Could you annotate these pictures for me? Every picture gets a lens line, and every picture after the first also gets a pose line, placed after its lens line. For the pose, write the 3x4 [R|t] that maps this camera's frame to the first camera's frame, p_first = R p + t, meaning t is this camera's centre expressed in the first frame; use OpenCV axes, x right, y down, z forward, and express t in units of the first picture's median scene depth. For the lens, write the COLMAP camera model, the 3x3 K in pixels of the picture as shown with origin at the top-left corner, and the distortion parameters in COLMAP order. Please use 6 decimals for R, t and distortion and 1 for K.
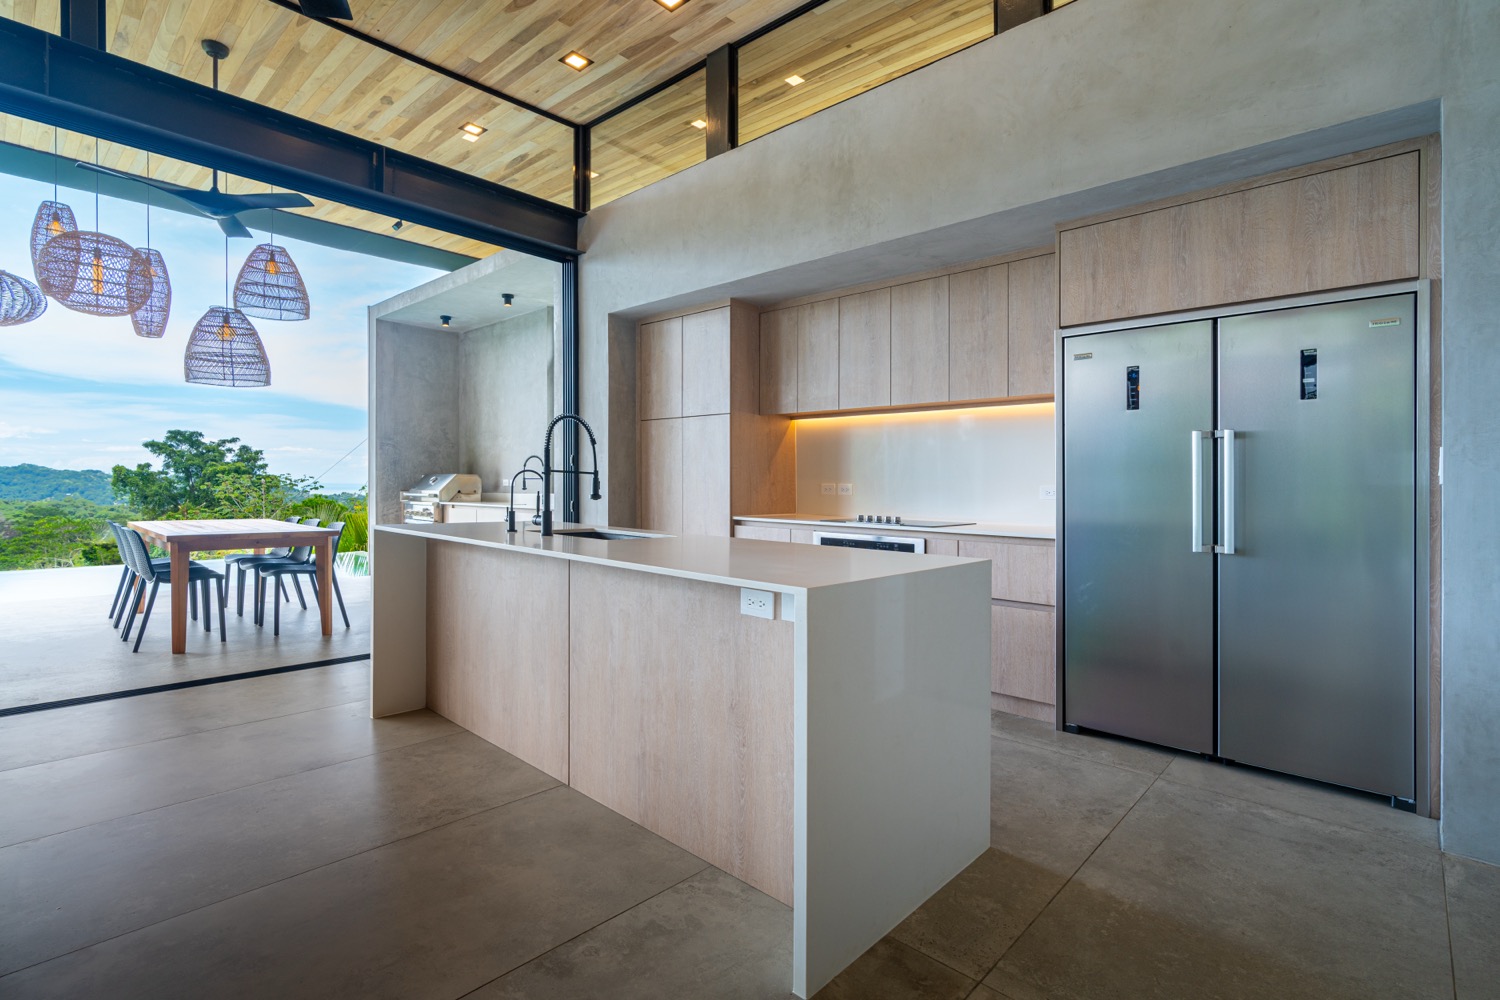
lens RADIAL K [[714.7, 0, 753.3], [0, 714.7, 504.2], [0, 0, 1]] dist [-0.001138, -0.000209]
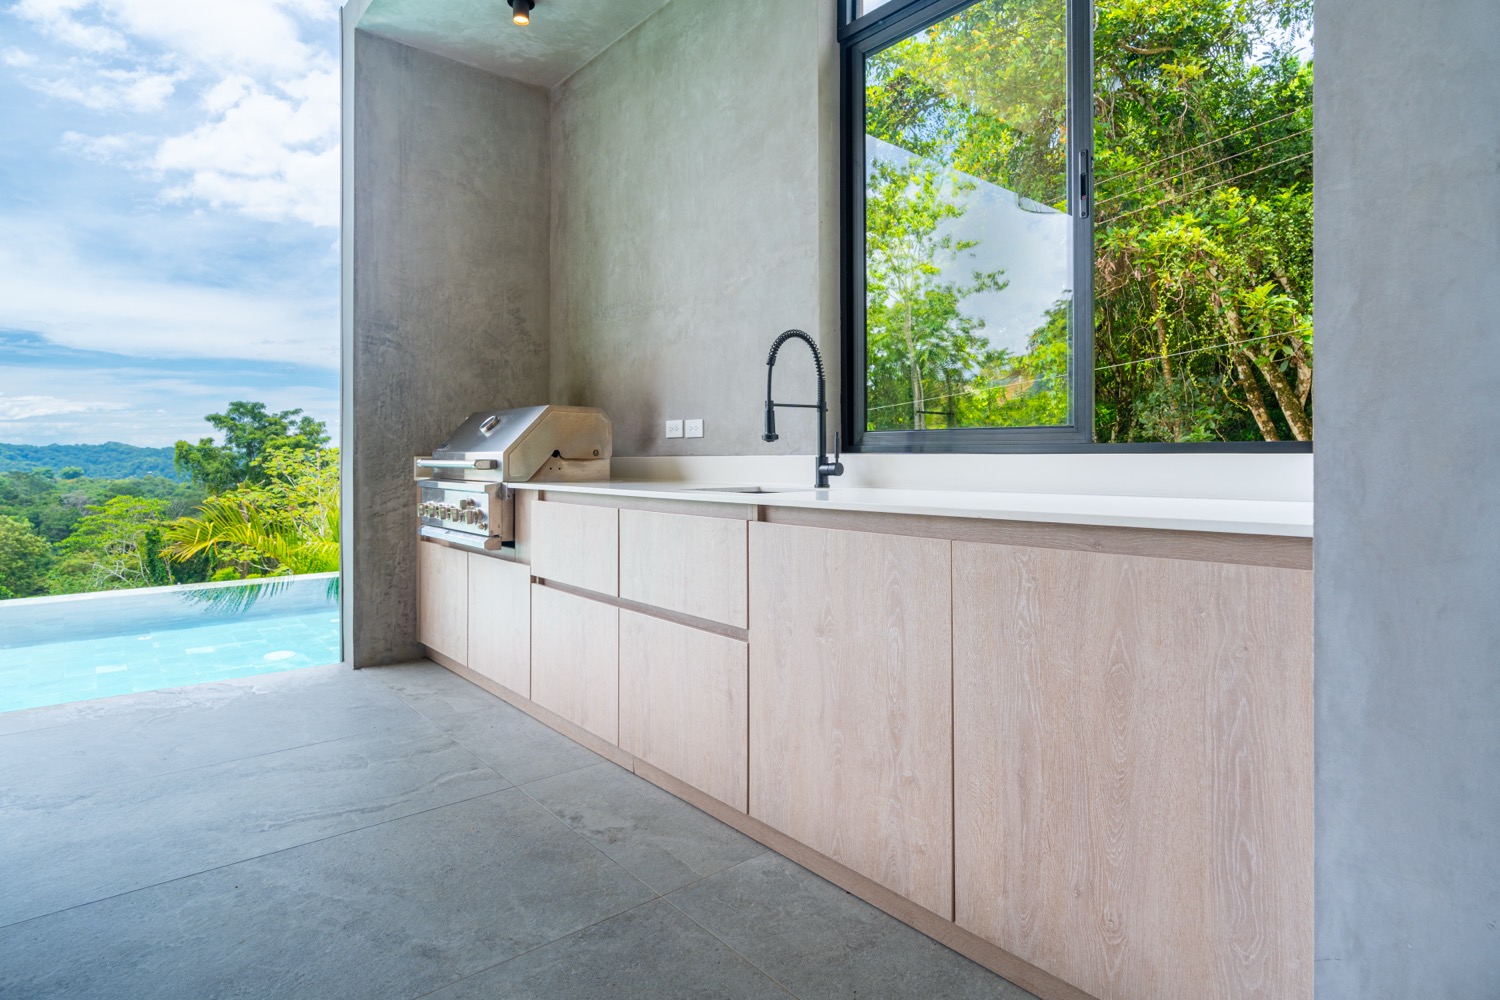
lens RADIAL K [[796.0, 0, 761.5], [0, 796.0, 454.9], [0, 0, 1]] dist [-0.016460, 0.000493]
pose [[0.993992, -0.012688, -0.108719, -0.241745], [0.009745, 0.999573, -0.027563, -0.004318], [0.109022, 0.026338, 0.993690, 0.558049]]
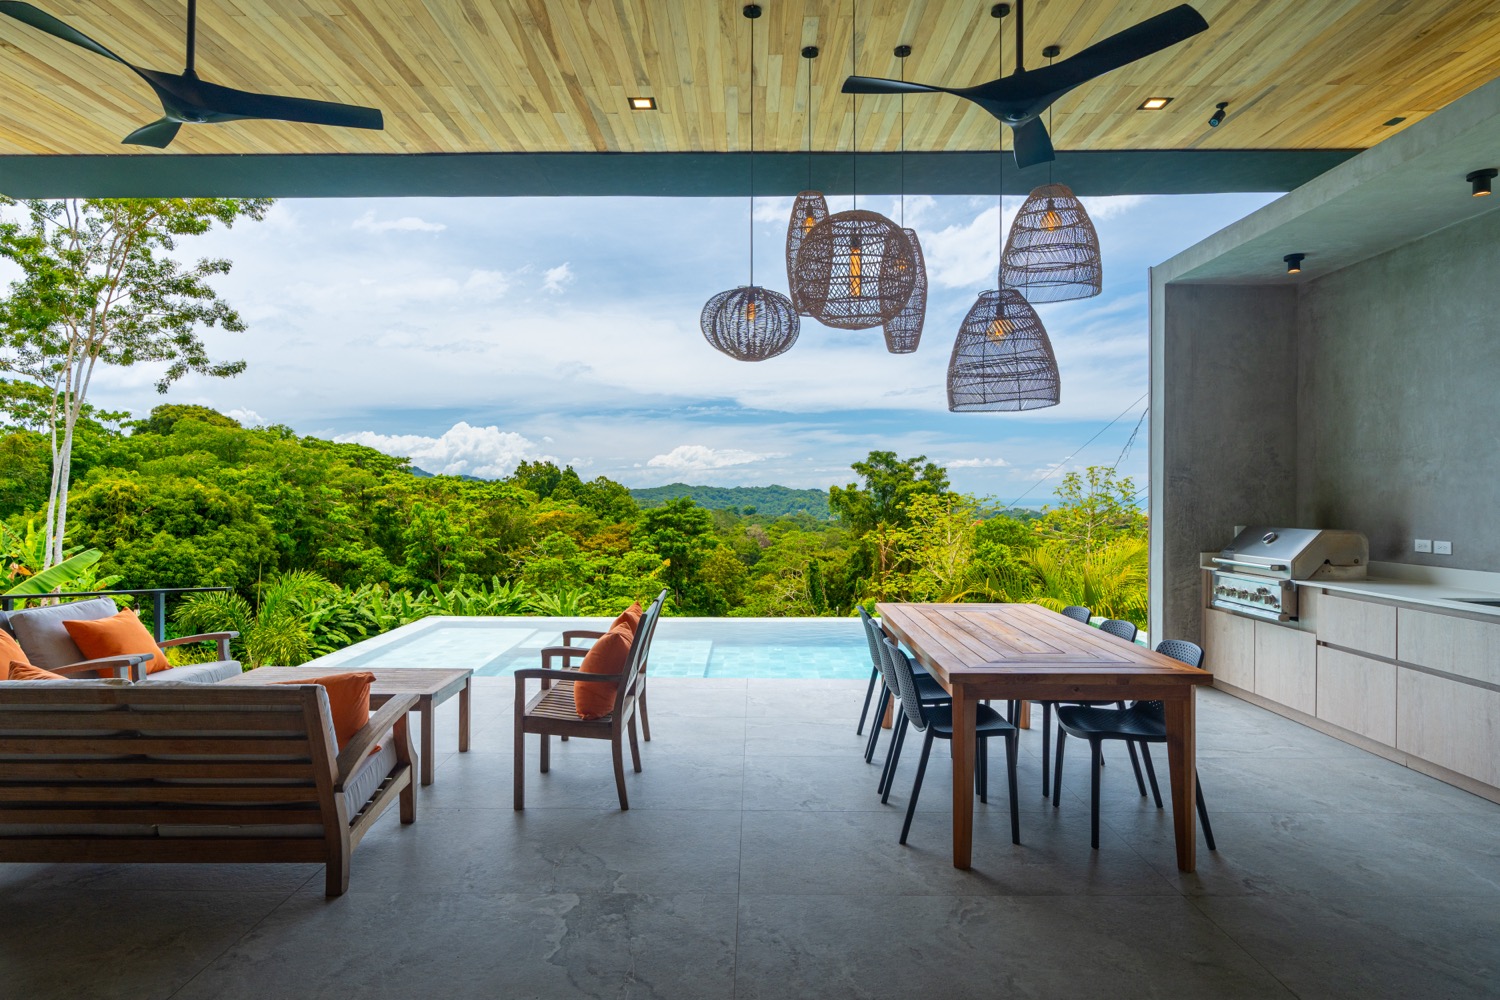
lens RADIAL K [[850.0, 0, 747.3], [0, 850.0, 493.2], [0, 0, 1]] dist [0.000349, 0.002332]
pose [[0.678109, -0.011703, -0.734868, -0.211445], [-0.013542, 0.999505, -0.028413, -0.042299], [0.734837, 0.029219, 0.677614, 0.199749]]
